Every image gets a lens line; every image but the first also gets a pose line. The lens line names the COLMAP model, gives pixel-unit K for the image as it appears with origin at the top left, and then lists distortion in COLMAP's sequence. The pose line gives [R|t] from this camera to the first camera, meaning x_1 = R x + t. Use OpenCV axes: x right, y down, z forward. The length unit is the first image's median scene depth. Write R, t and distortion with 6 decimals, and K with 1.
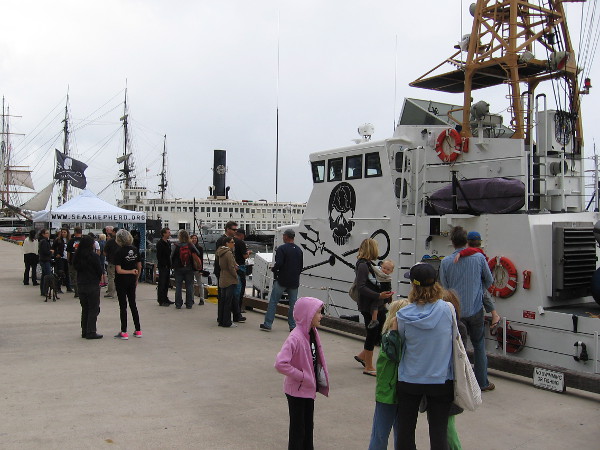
lens RADIAL K [[613.3, 0, 300.0], [0, 613.3, 225.0], [0, 0, 1]] dist [-0.109606, -0.002761]
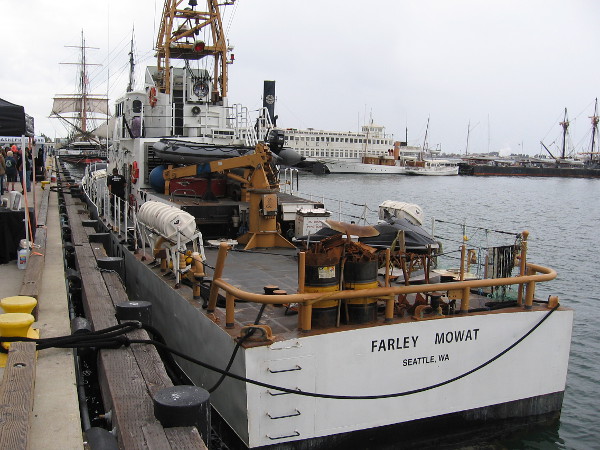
lens RADIAL K [[613.3, 0, 300.0], [0, 613.3, 225.0], [0, 0, 1]] dist [-0.109606, -0.002761]
pose [[0.987711, 0.039321, -0.151262, 0.094913], [-0.021612, 0.992899, 0.116982, 0.001530], [0.154788, -0.112276, 0.981547, -0.064106]]
